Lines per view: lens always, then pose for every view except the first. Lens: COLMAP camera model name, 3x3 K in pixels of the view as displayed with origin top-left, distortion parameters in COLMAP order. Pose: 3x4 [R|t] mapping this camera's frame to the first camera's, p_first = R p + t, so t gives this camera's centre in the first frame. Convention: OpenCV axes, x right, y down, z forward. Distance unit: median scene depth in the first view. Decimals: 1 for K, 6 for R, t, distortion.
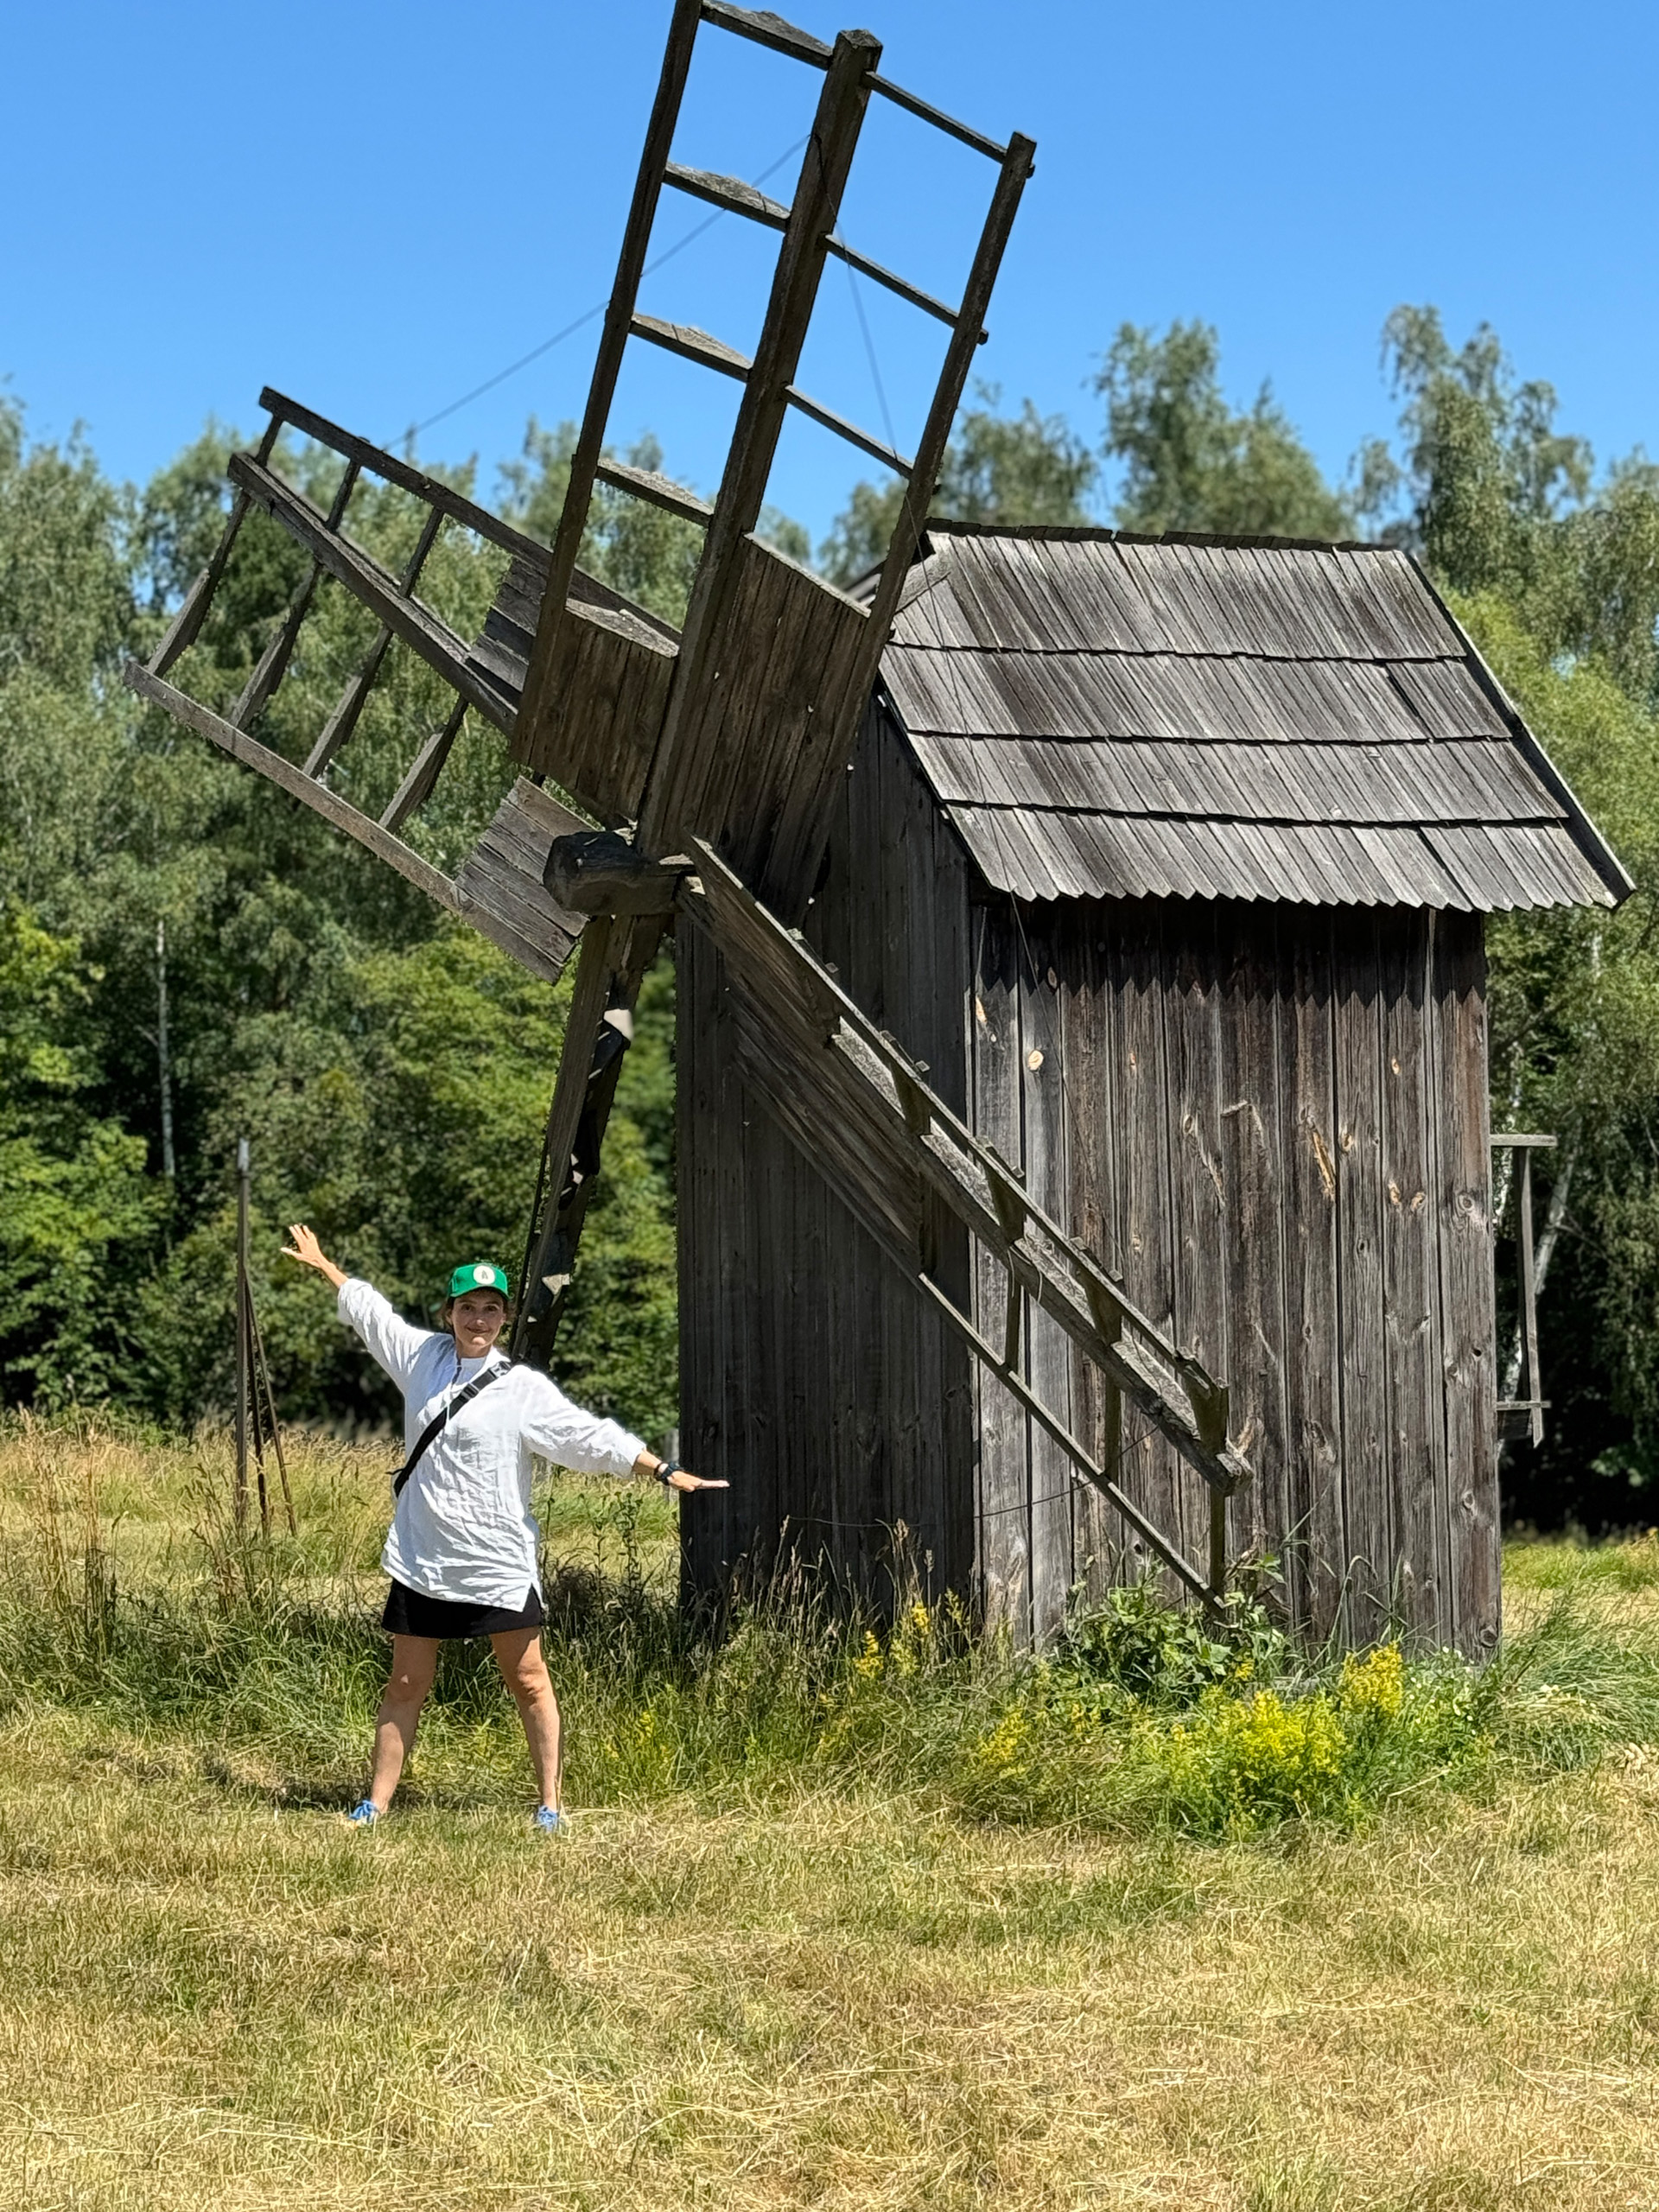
lens RADIAL K [[4417.6, 0, 830.7], [0, 4417.6, 1103.2], [0, 0, 1]] dist [0.087400, 0.000000]
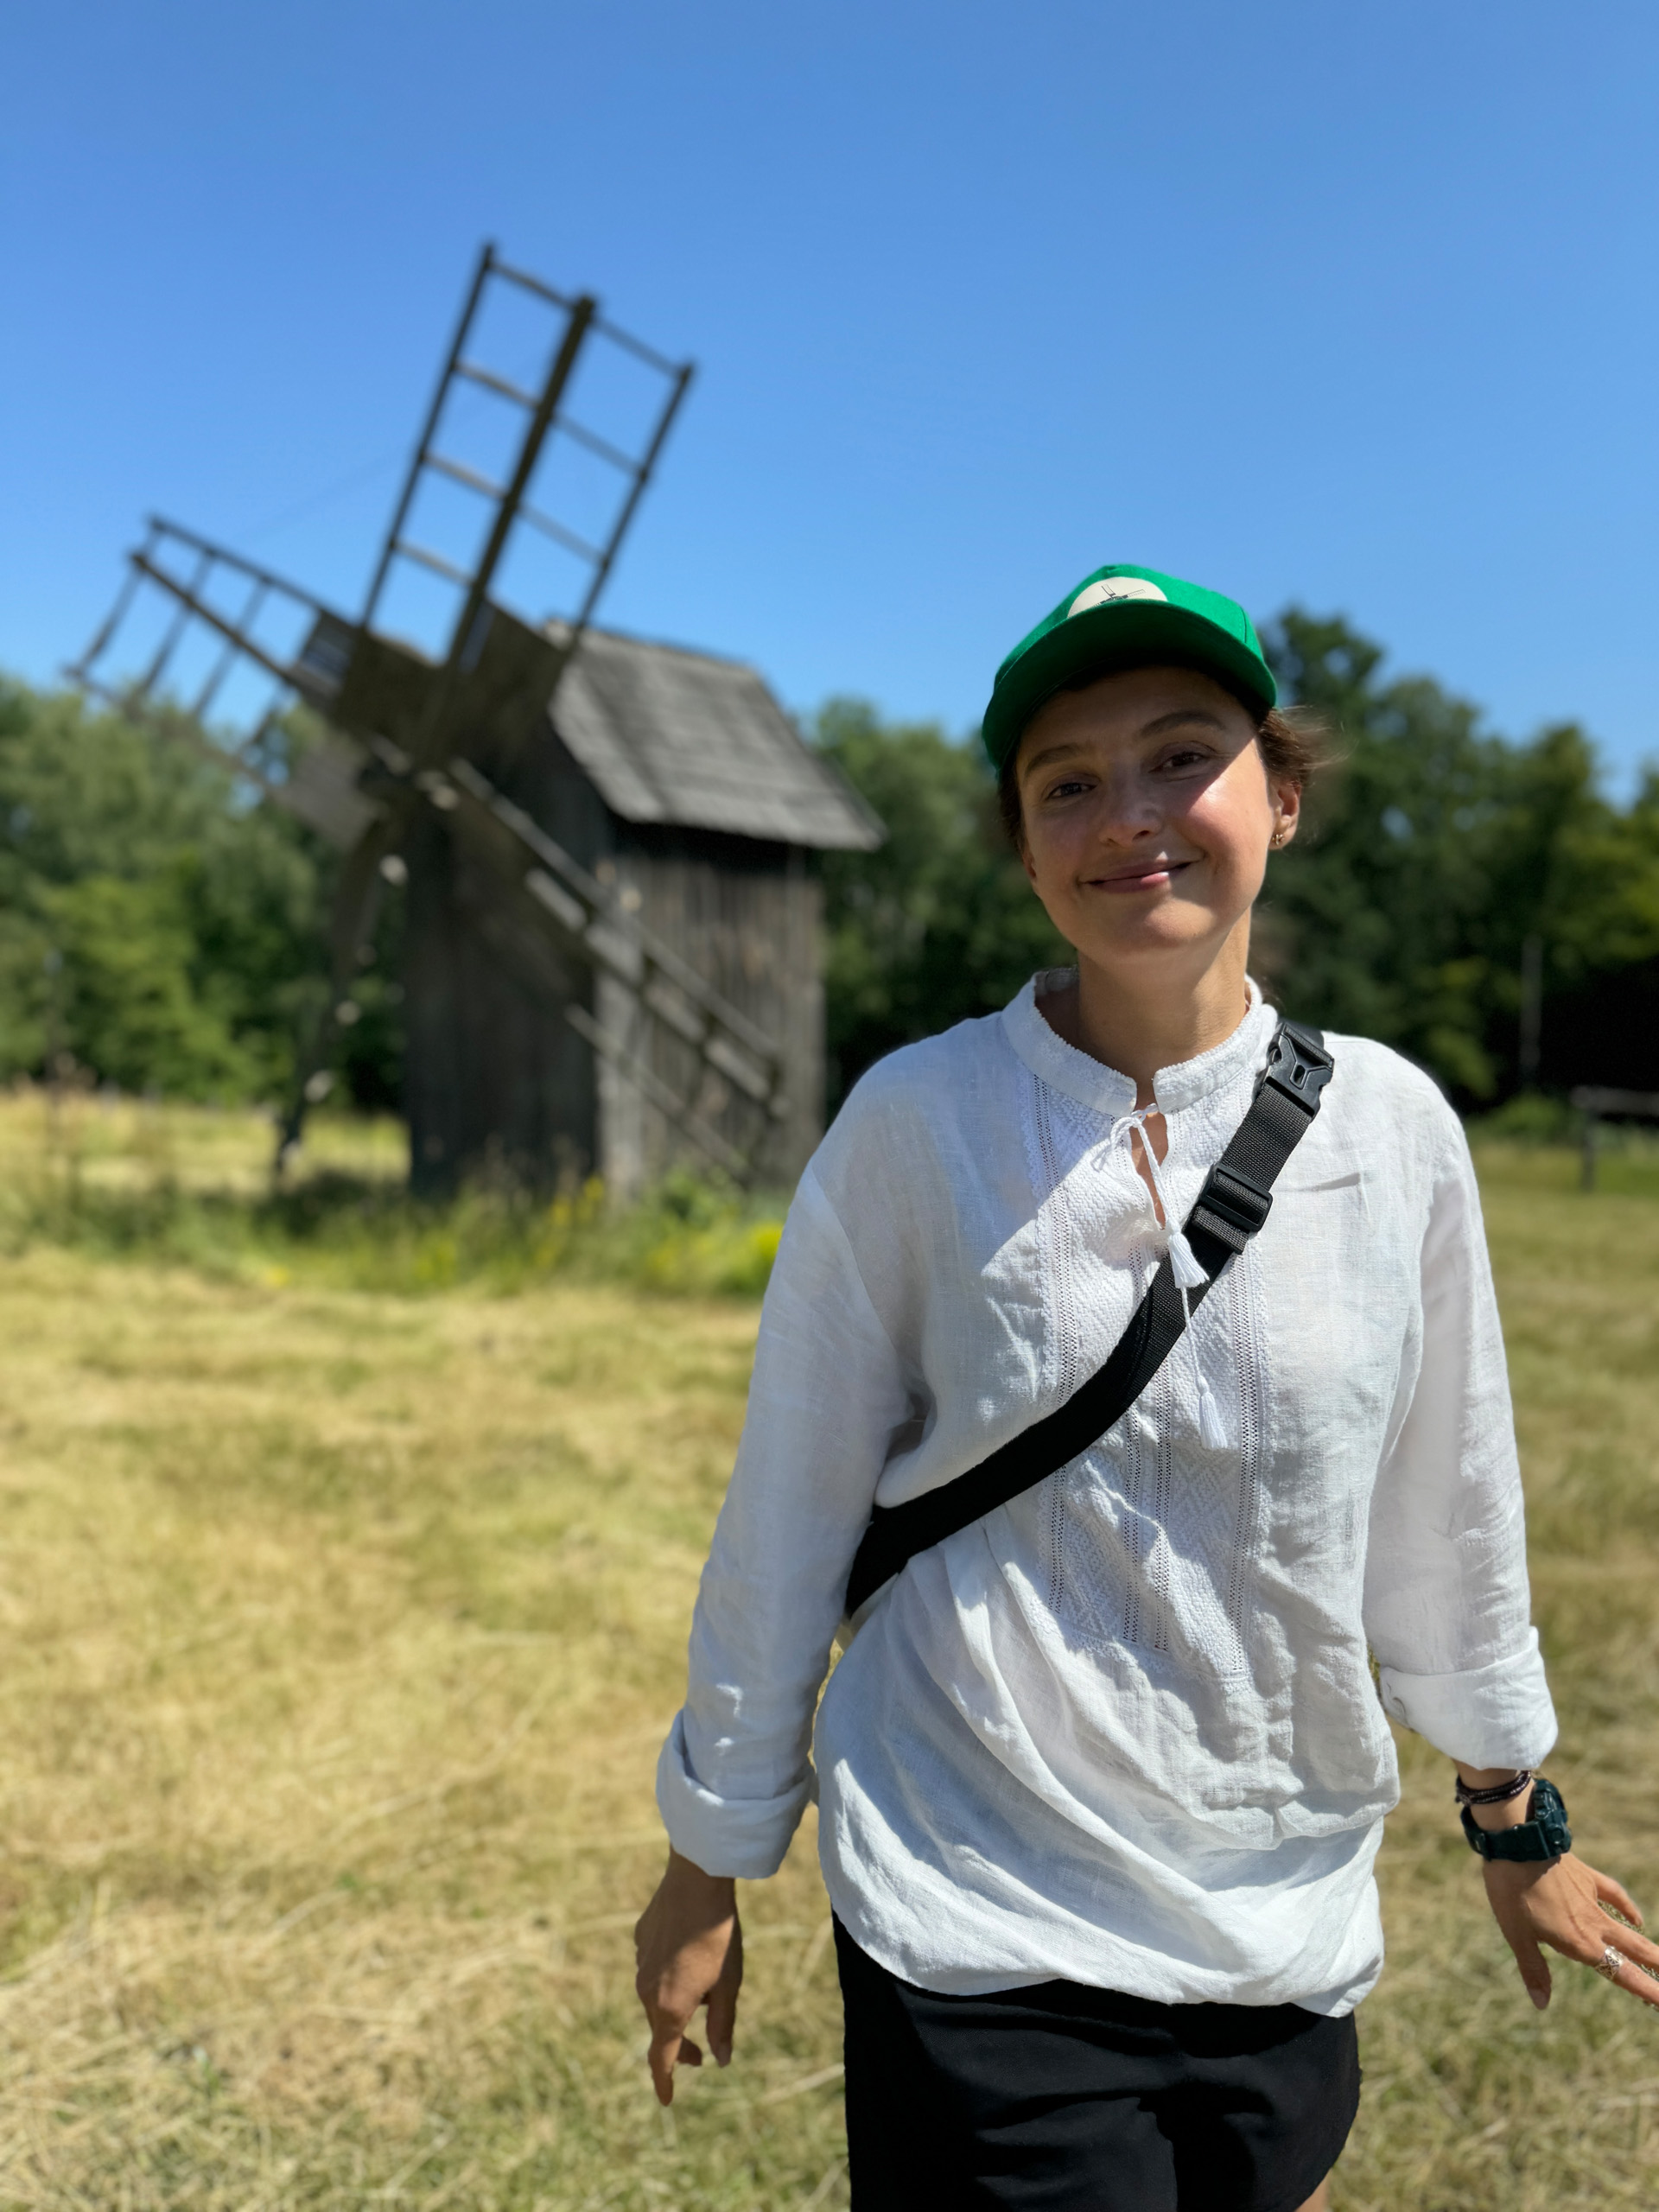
lens RADIAL K [[1550.7, 0, 828.5], [0, 1550.7, 1123.6], [0, 0, 1]] dist [0.009096, -0.002106]
pose [[0.932616, -0.005988, 0.360820, -0.116507], [-0.028440, 0.995533, 0.090031, 0.023357], [-0.359748, -0.094226, 0.928280, 0.340665]]
